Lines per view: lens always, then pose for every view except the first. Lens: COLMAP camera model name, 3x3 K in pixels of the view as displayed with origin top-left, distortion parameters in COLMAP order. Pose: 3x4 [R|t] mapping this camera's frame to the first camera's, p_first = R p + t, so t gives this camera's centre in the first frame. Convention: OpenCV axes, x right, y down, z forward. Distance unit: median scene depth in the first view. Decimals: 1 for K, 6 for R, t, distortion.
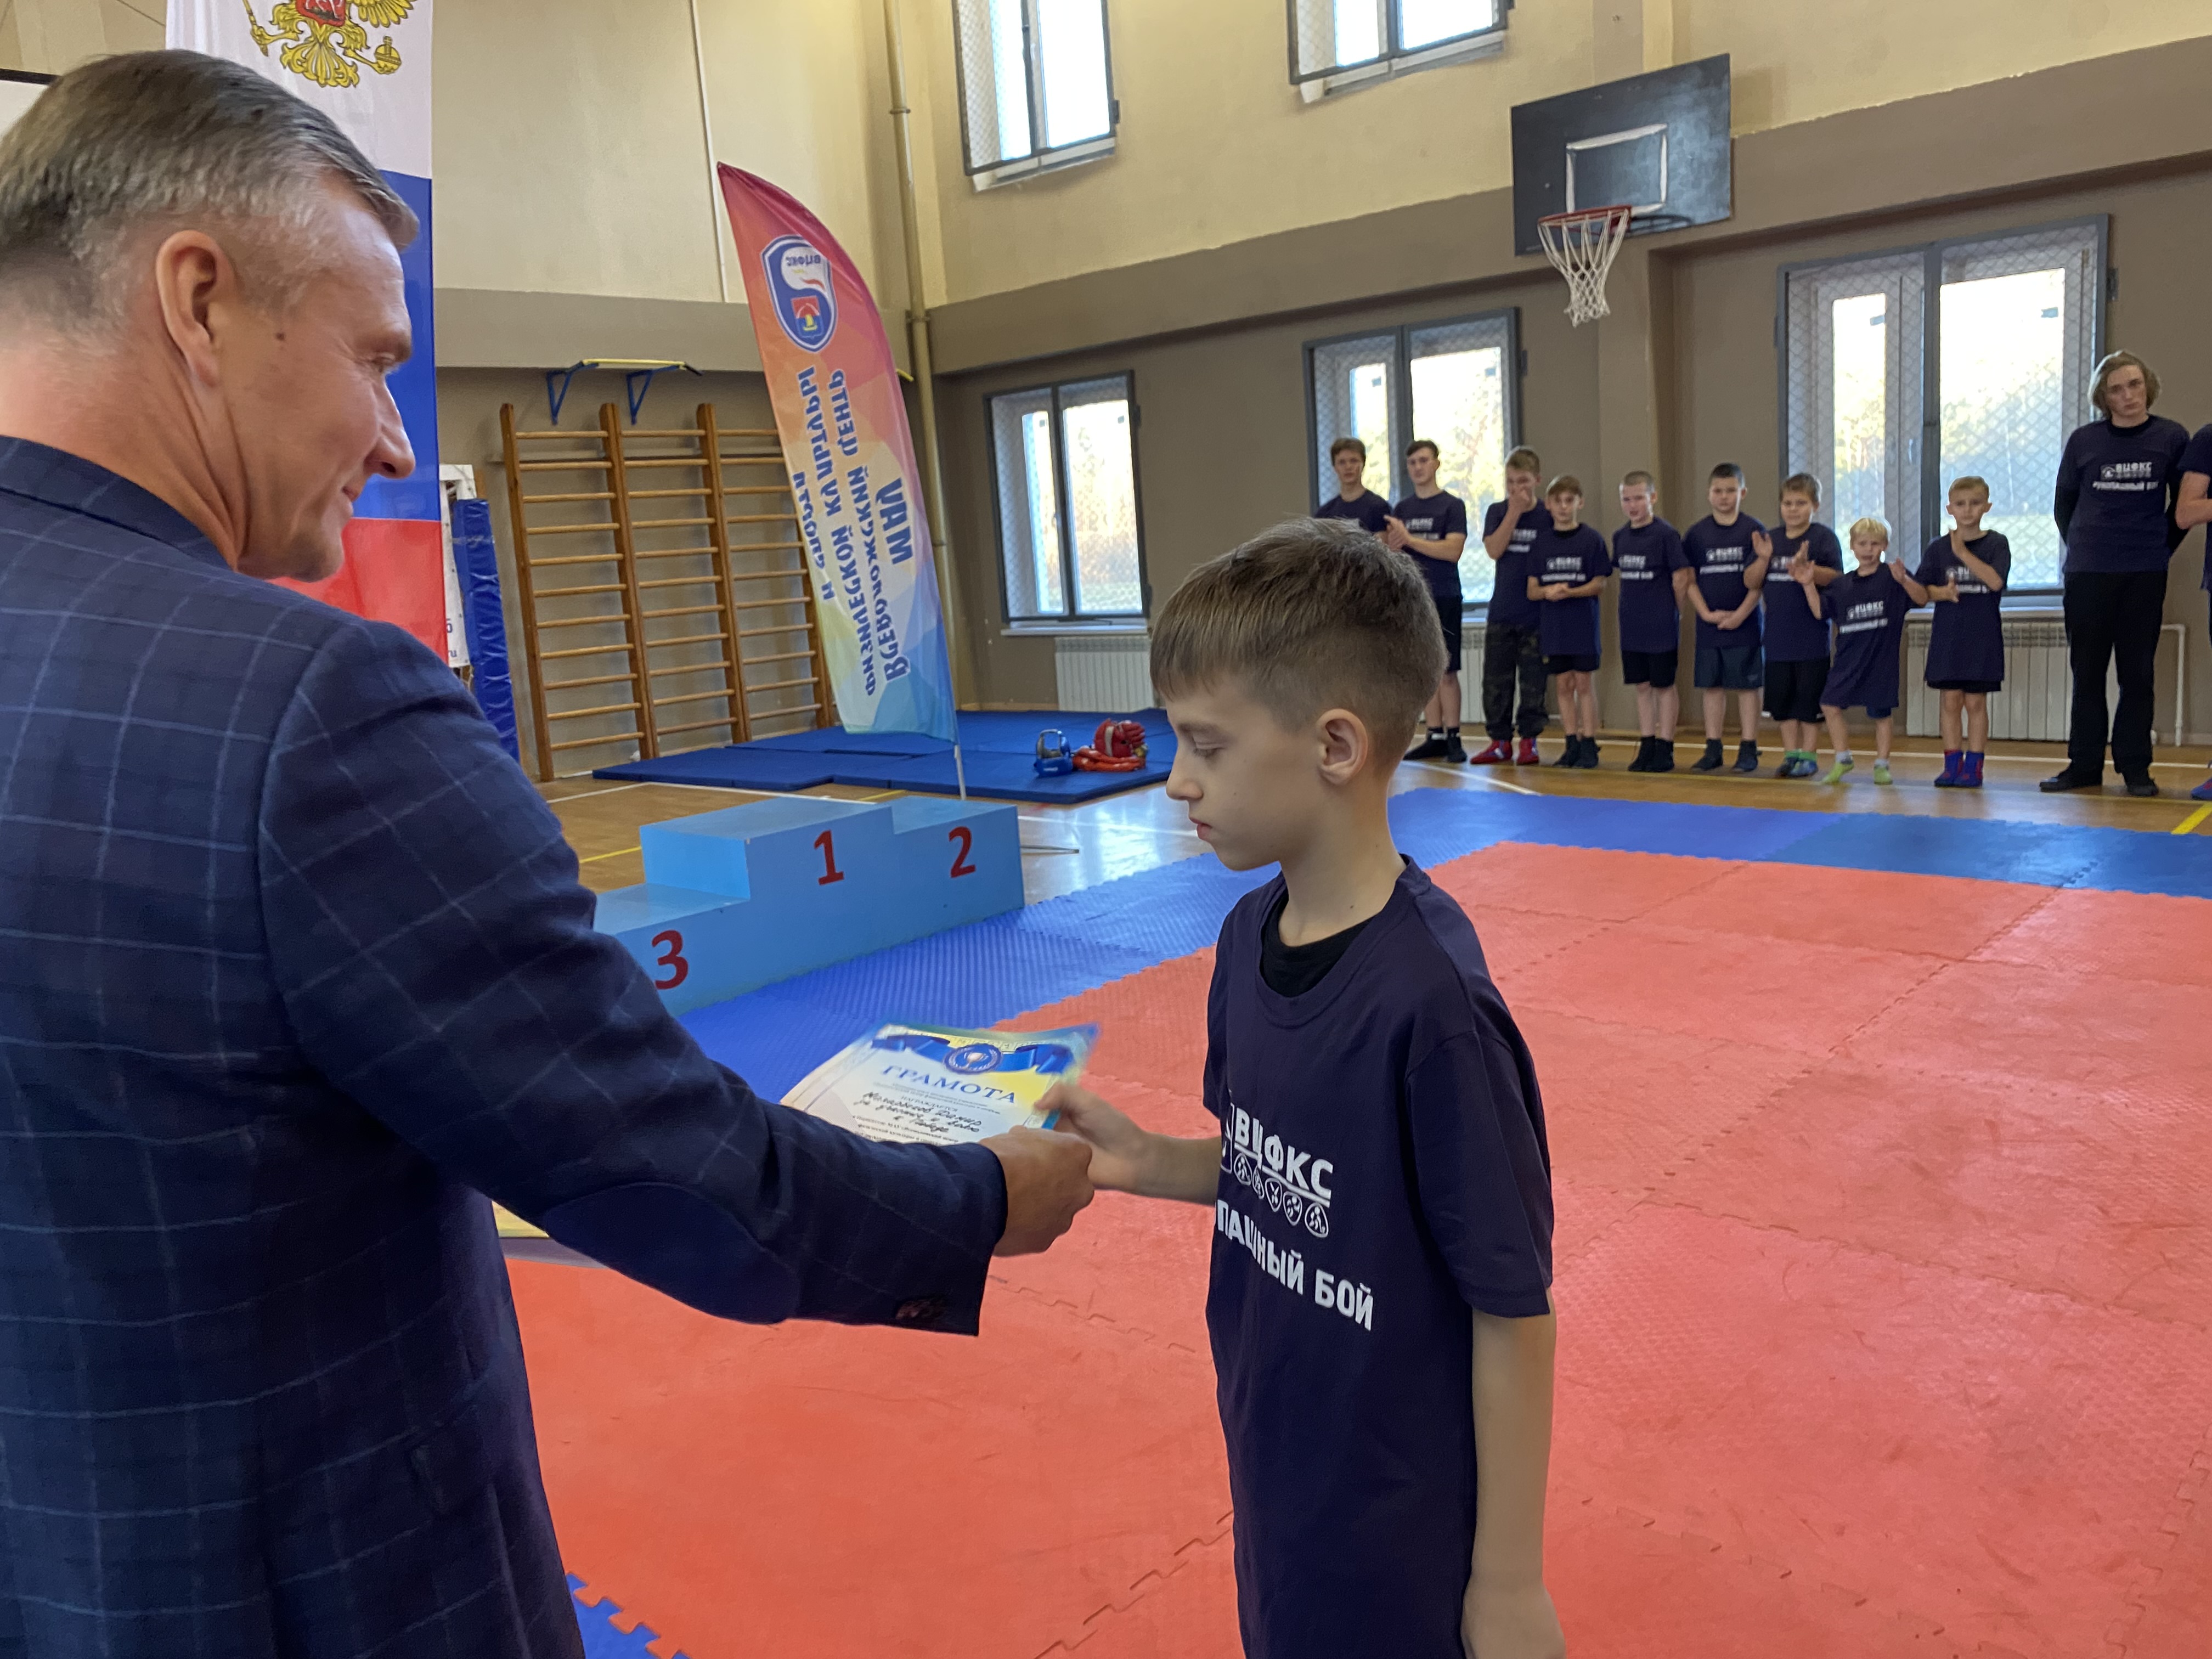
lens RADIAL K [[1710.0, 0, 1087.7], [0, 1710.0, 824.9], [0, 0, 1]] dist [0.011446, 0.001652]
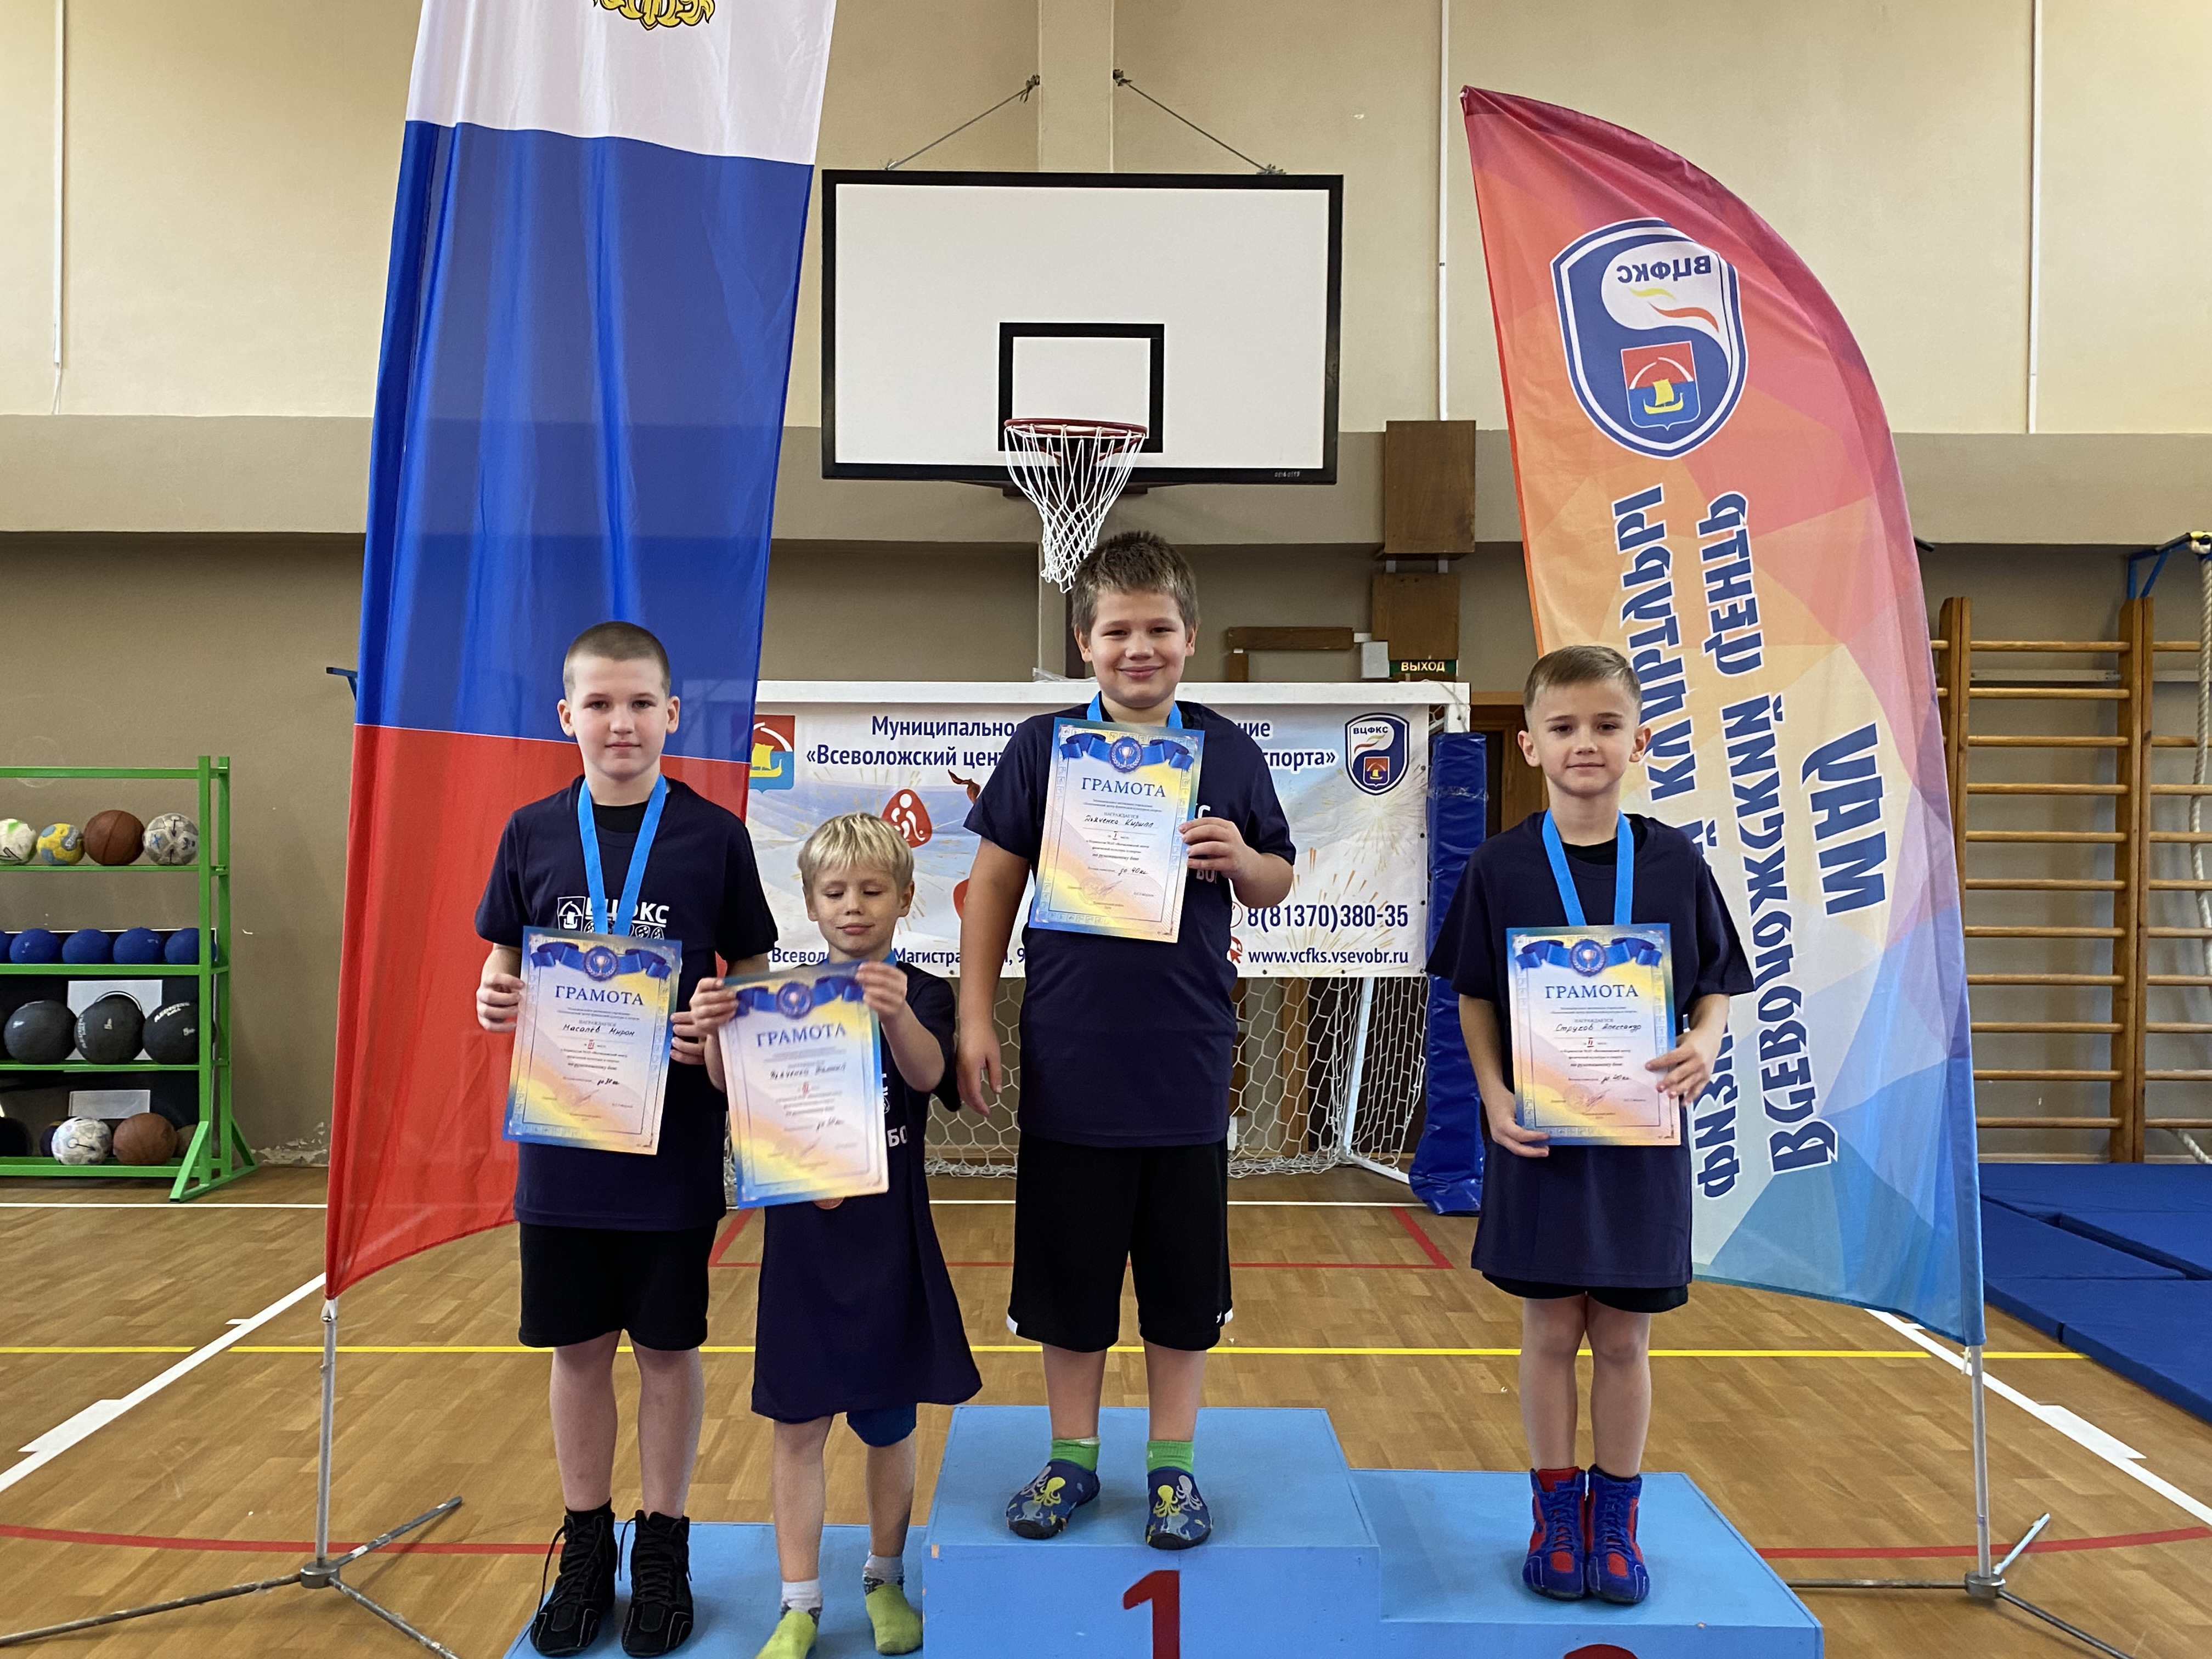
lens RADIAL K [[1942.0, 0, 1073.4], [0, 1942.0, 829.0], [0, 0, 1]] dist [0.072949, -0.094272]
pose [[0.675310, 0.083714, -0.732767, 0.096865], [-0.184121, 0.981215, -0.057585, -0.082450], [0.714182, 0.173806, 0.678038, 0.386260]]
